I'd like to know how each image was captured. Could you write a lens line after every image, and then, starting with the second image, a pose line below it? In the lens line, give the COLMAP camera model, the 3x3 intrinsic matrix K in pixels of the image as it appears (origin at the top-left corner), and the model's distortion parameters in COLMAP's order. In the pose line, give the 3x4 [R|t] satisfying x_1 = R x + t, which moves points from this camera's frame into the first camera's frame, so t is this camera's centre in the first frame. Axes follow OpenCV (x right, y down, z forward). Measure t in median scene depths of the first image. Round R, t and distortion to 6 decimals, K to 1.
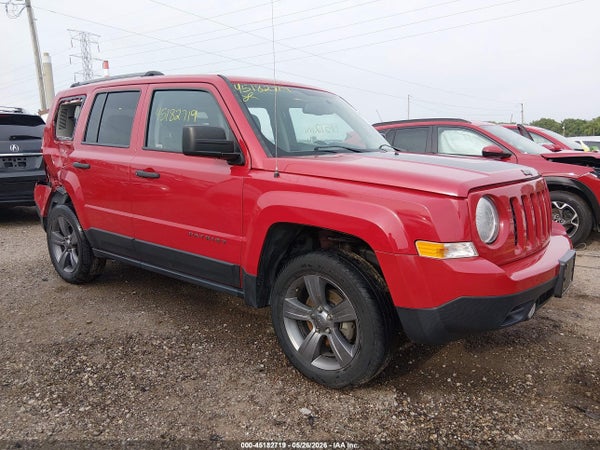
lens RADIAL K [[446.8, 0, 296.3], [0, 446.8, 222.5], [0, 0, 1]] dist [0.002634, 0.000146]
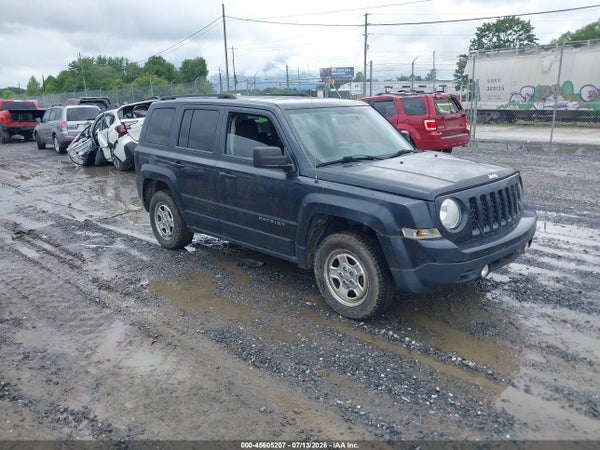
lens RADIAL K [[426.8, 0, 300.0], [0, 426.8, 225.0], [0, 0, 1]] dist [0.002140, 0.000989]
pose [[0.994124, 0.000867, -0.108240, 0.064489], [0.008359, 0.996367, 0.084757, -0.091664], [0.107921, -0.085164, 0.990505, -0.492512]]
